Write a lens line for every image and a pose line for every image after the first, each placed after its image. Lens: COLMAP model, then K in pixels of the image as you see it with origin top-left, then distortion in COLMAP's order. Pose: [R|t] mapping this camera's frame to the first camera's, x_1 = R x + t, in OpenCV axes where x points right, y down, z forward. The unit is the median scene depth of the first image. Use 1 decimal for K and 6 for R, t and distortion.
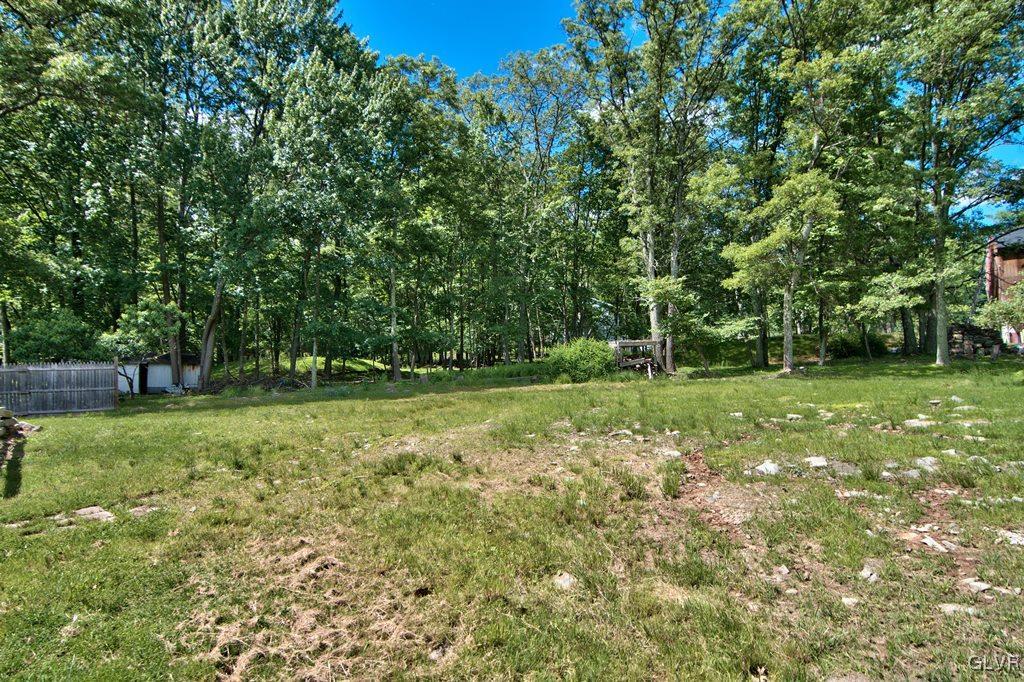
lens RADIAL K [[570.9, 0, 507.3], [0, 570.9, 342.3], [0, 0, 1]] dist [-0.011143, -0.001920]
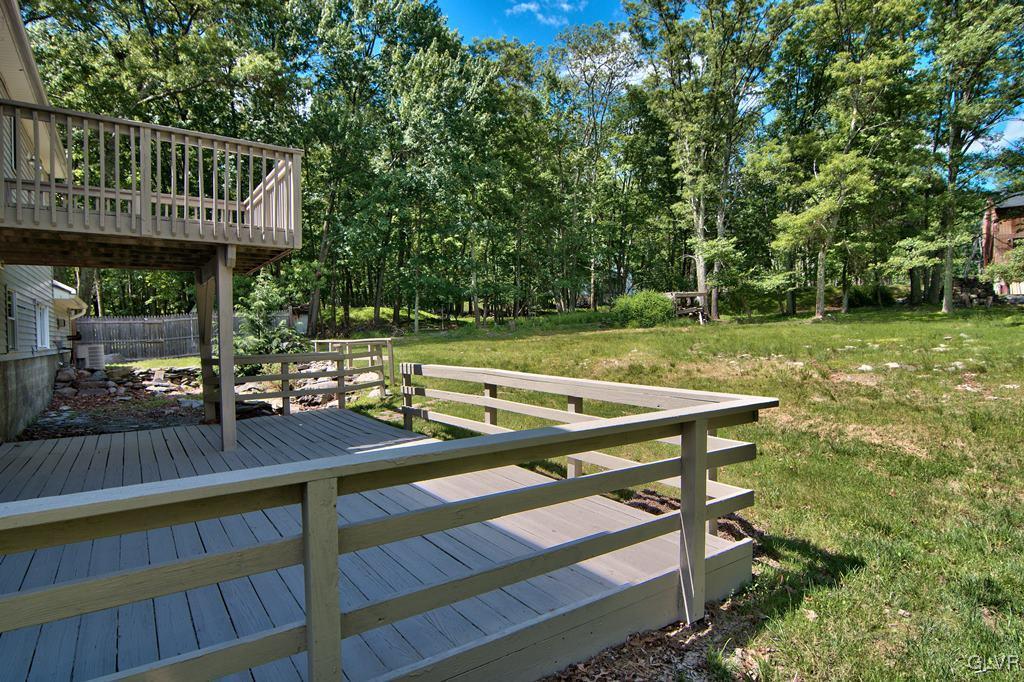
lens RADIAL K [[570.9, 0, 513.2], [0, 570.9, 343.1], [0, 0, 1]] dist [-0.011143, -0.001920]
pose [[0.999772, -0.003210, 0.021127, -0.170825], [0.001365, 0.996226, 0.086782, -0.001165], [-0.021326, -0.086733, 0.996003, -0.180498]]
